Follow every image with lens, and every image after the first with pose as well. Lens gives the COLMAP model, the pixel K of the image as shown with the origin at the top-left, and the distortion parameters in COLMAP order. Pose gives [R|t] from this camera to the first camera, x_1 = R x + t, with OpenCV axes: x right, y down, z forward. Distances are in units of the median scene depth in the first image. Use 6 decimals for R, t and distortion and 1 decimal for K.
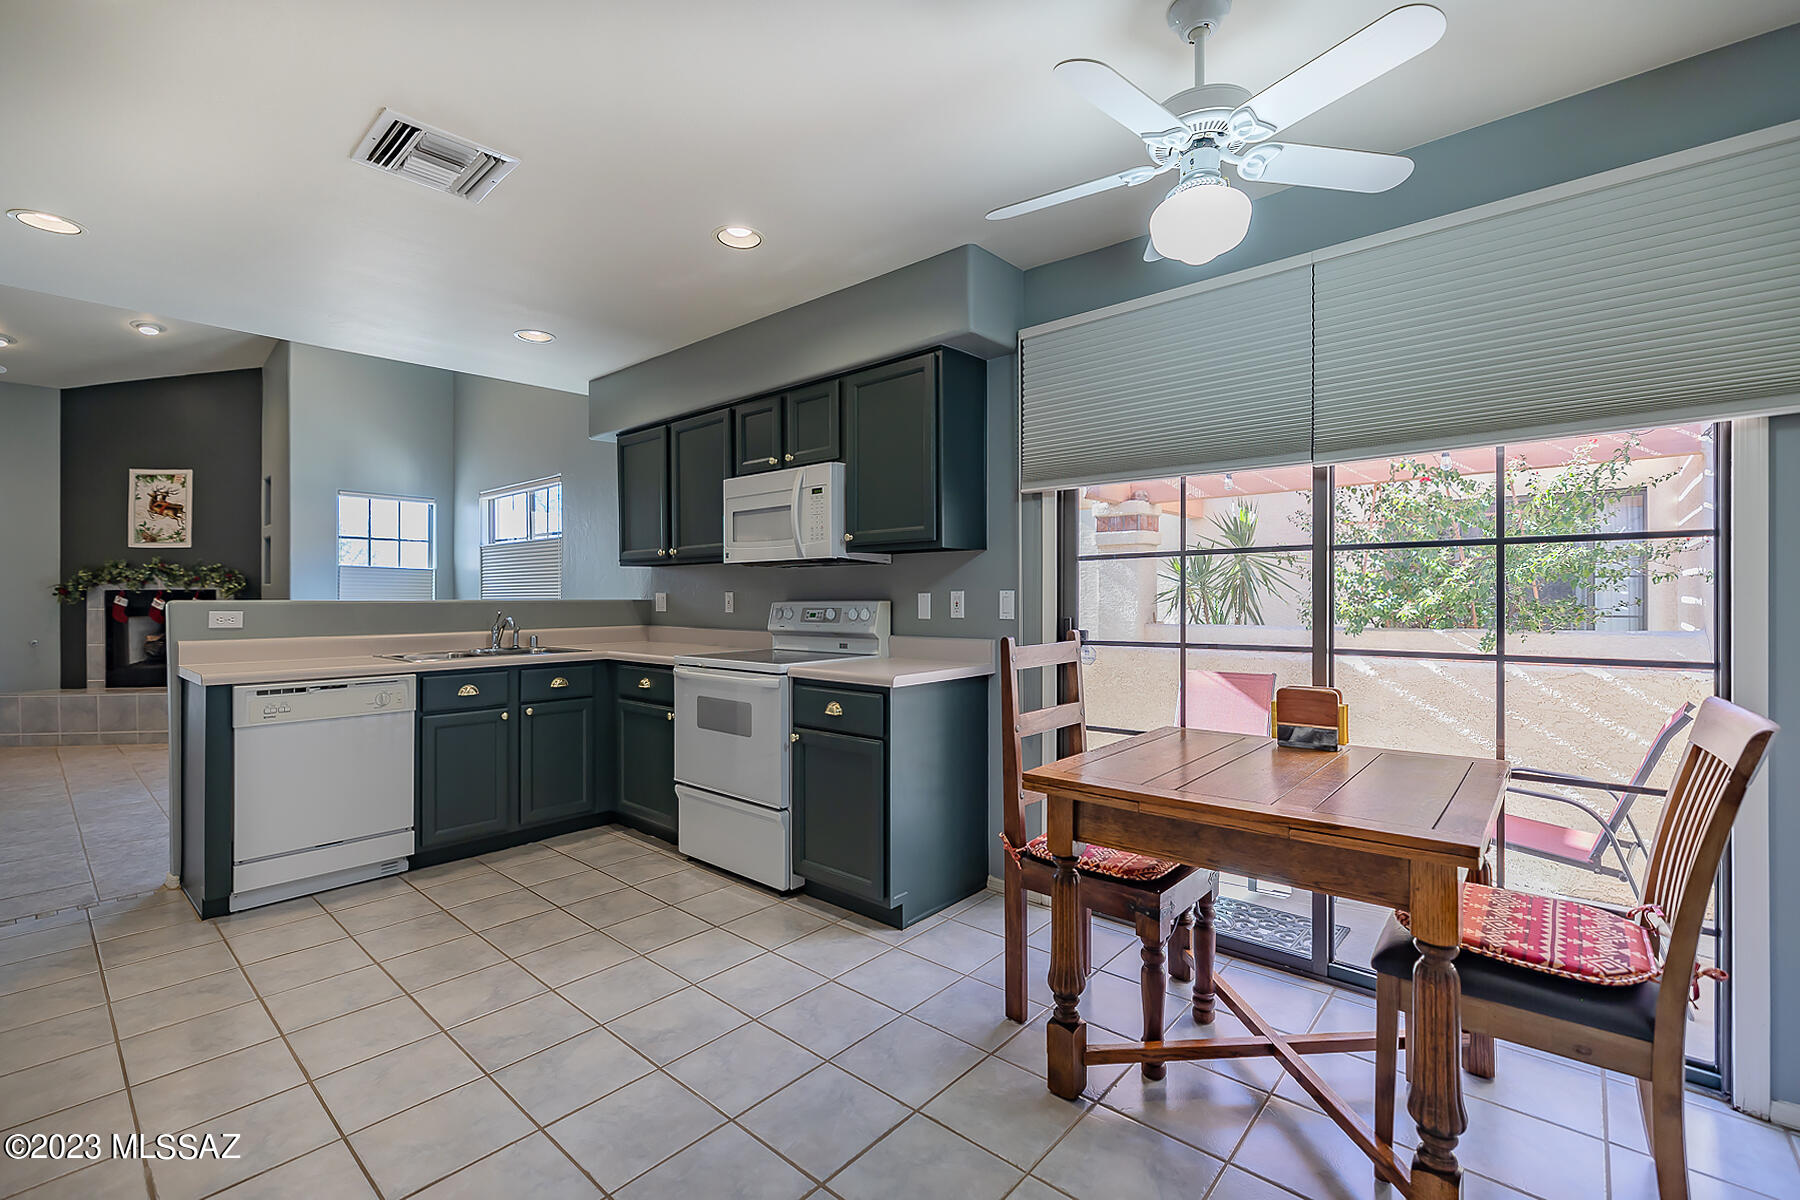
lens RADIAL K [[821.0, 0, 847.5], [0, 821.0, 596.3], [0, 0, 1]] dist [0.002739, 0.000497]
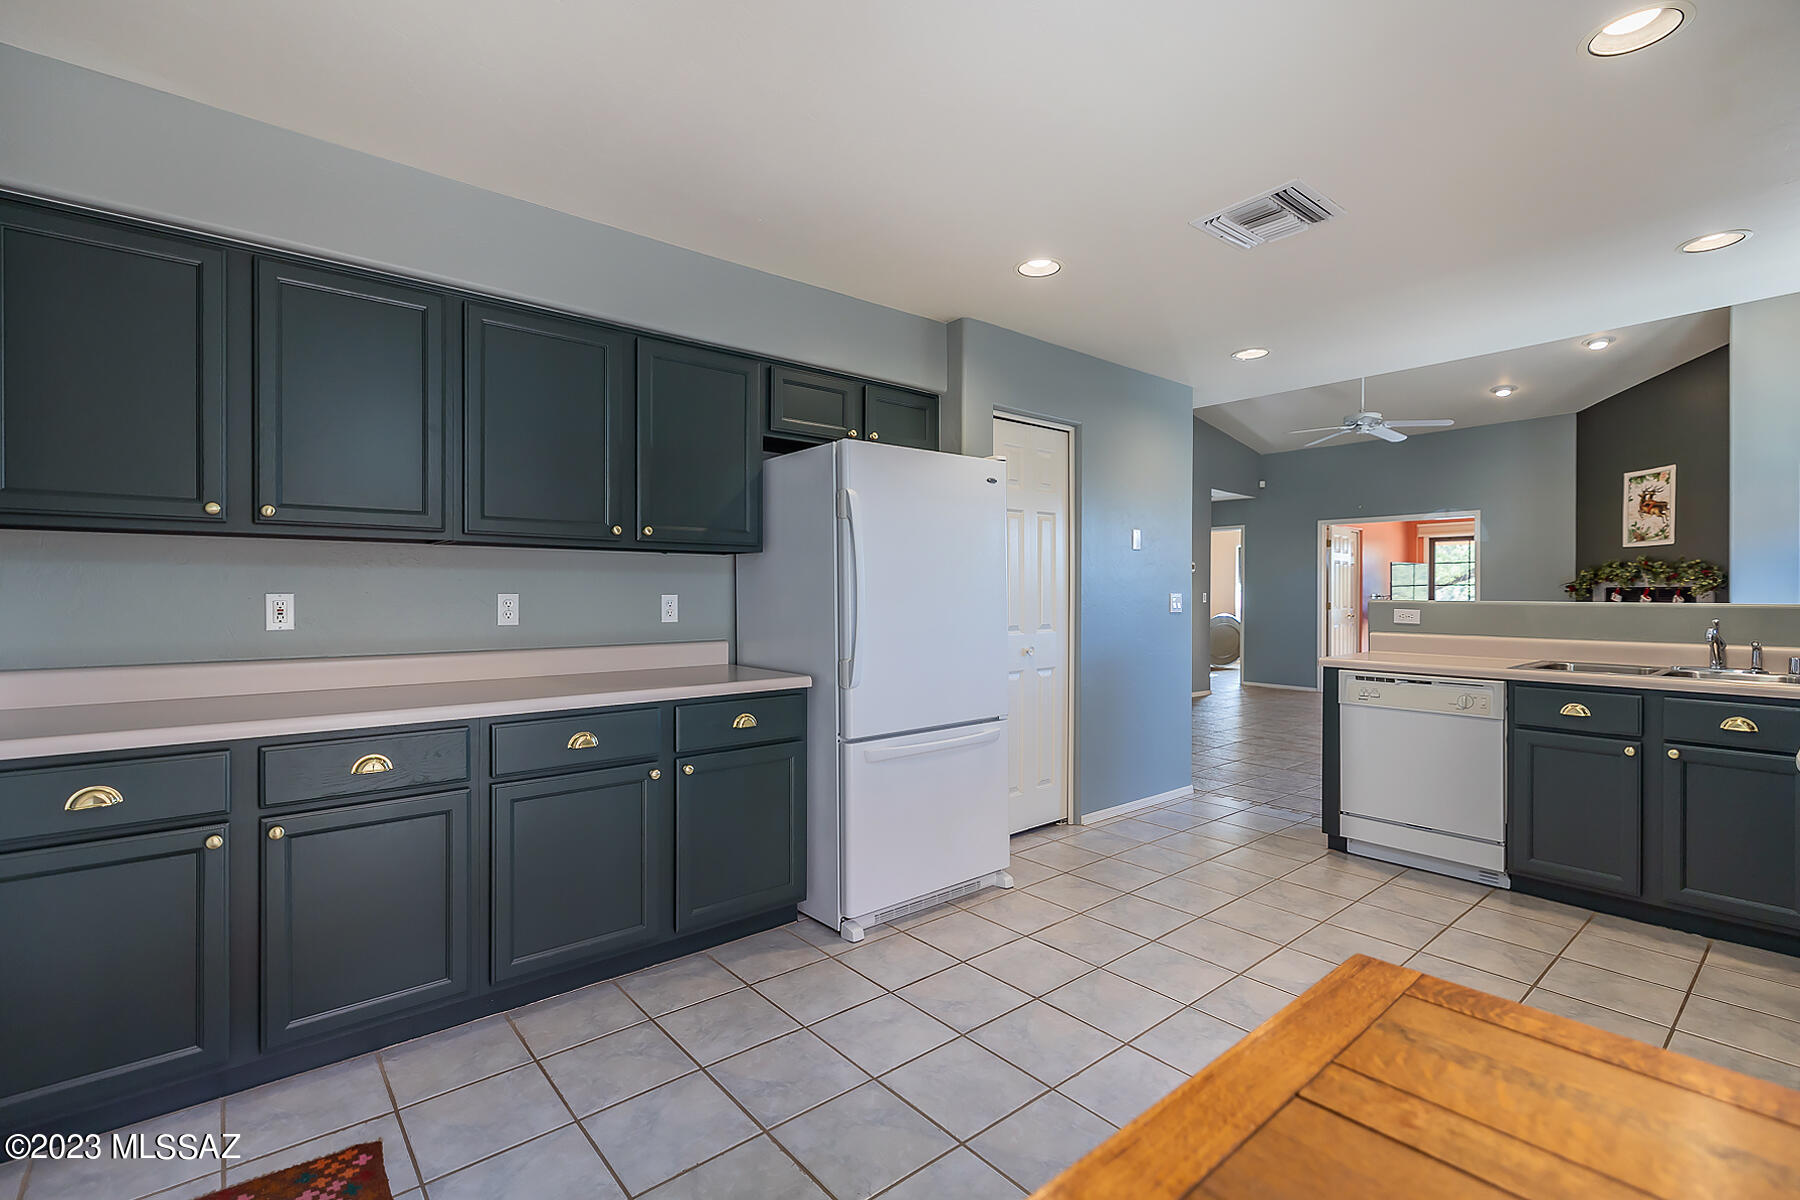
lens RADIAL K [[770.9, 0, 943.0], [0, 770.9, 592.7], [0, 0, 1]] dist [-0.000196, -0.000262]
pose [[-0.088012, 0.005031, -0.996107, 0.198858], [-0.000574, 0.999987, 0.005101, -0.005288], [0.996119, 0.001021, -0.088008, 0.213304]]
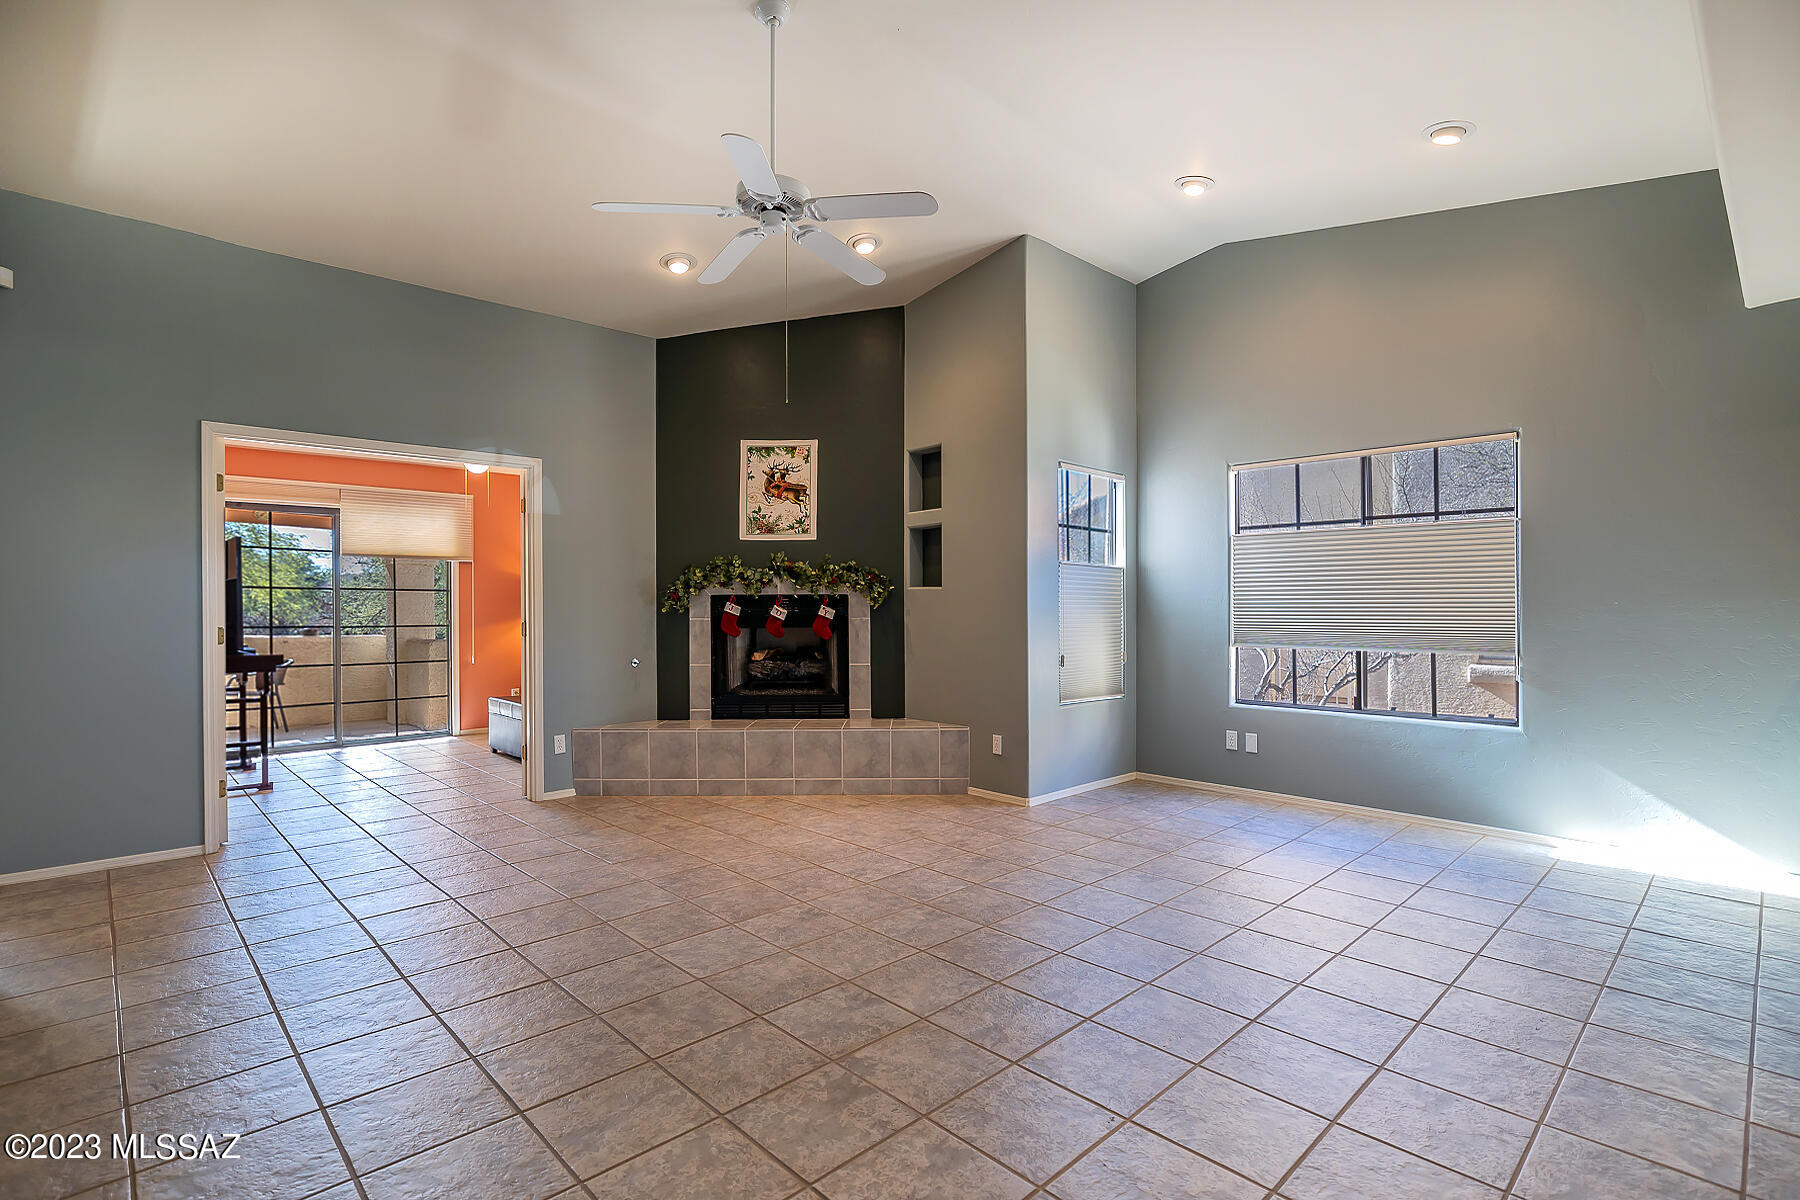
lens RADIAL K [[823.9, 0, 843.3], [0, 823.9, 604.7], [0, 0, 1]] dist [0.000342, -0.000100]
pose [[0.998073, 0.002787, -0.061991, -0.732588], [-0.002495, 0.999985, 0.004789, -0.002035], [0.062003, -0.004625, 0.998065, 0.225968]]
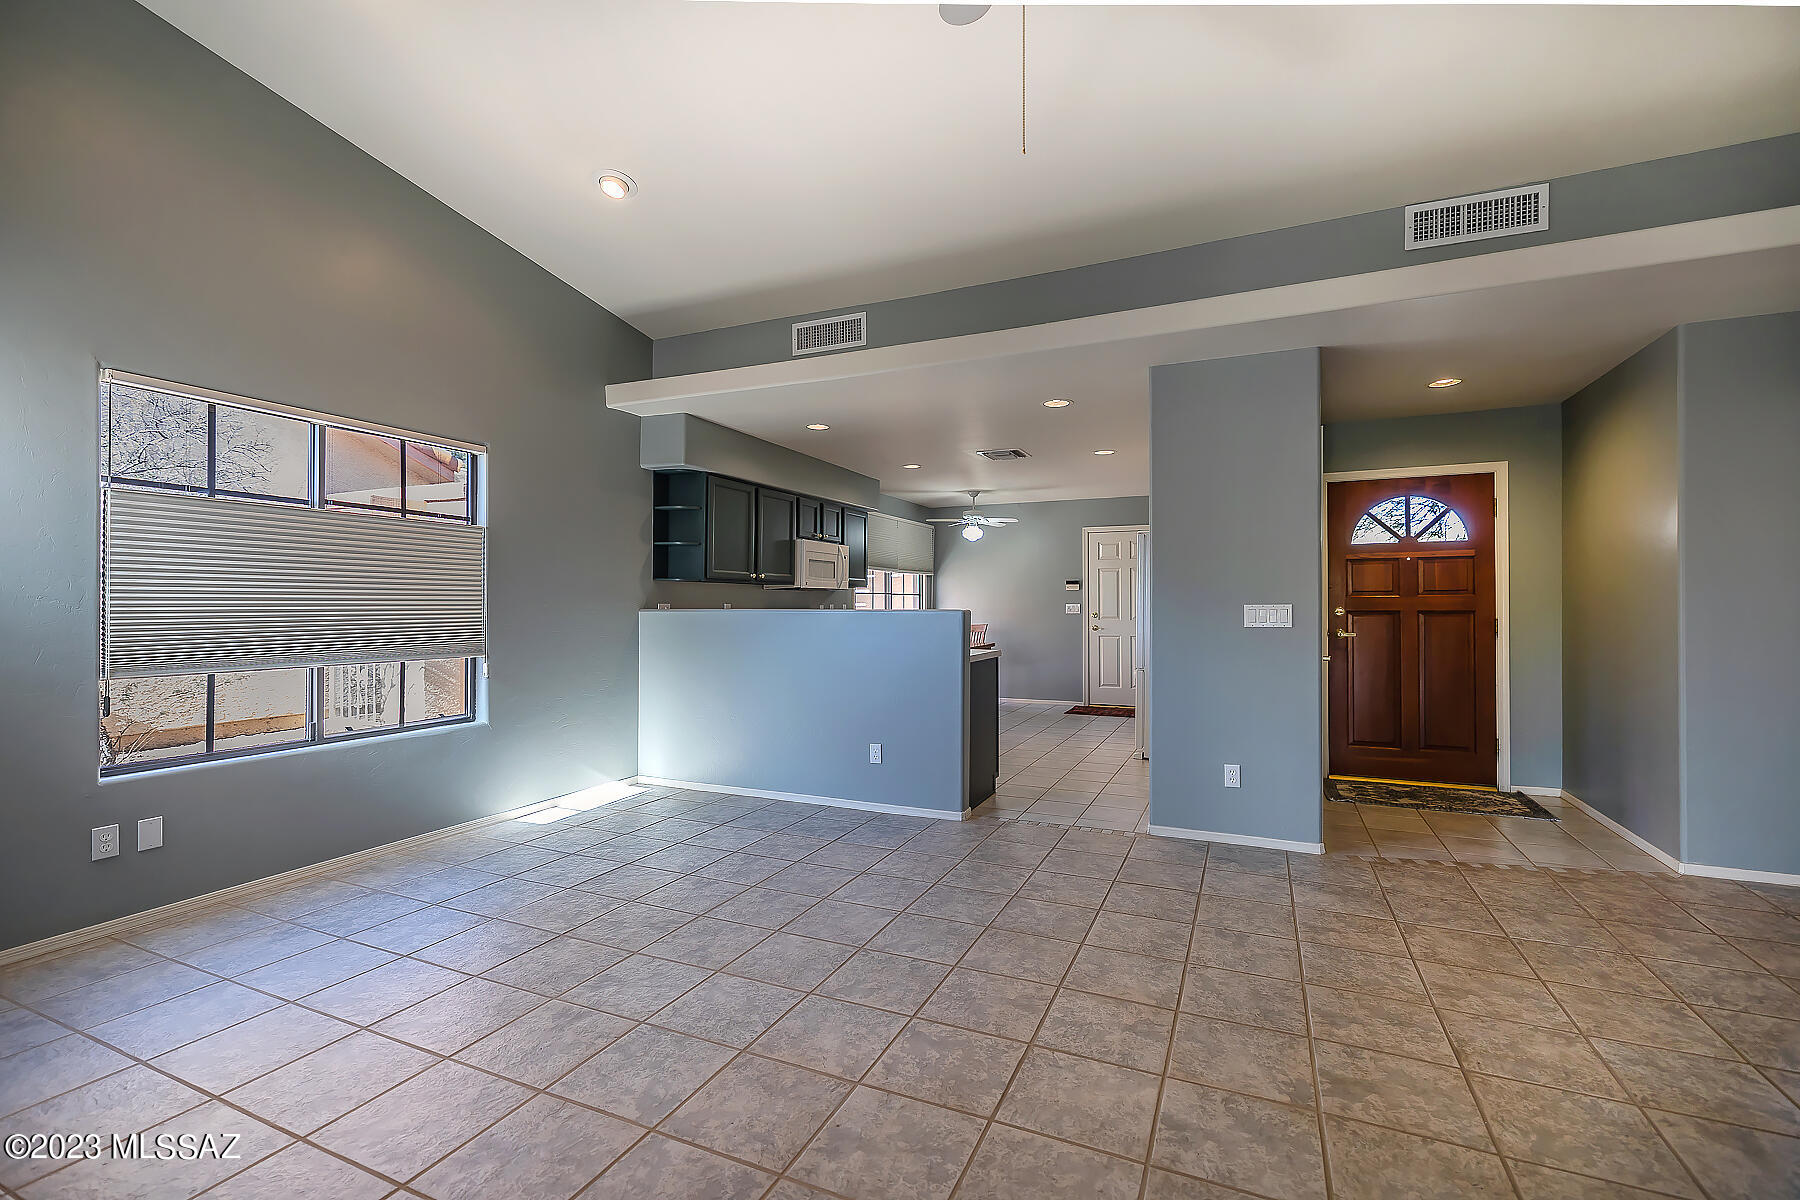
lens RADIAL K [[751.8, 0, 923.2], [0, 751.8, 608.9], [0, 0, 1]] dist [-0.000625, -0.000499]
pose [[-0.352070, 0.000426, 0.935974, -0.934004], [0.000035, 1.000000, -0.000442, 0.002956], [-0.935974, -0.000123, -0.352070, 0.722640]]
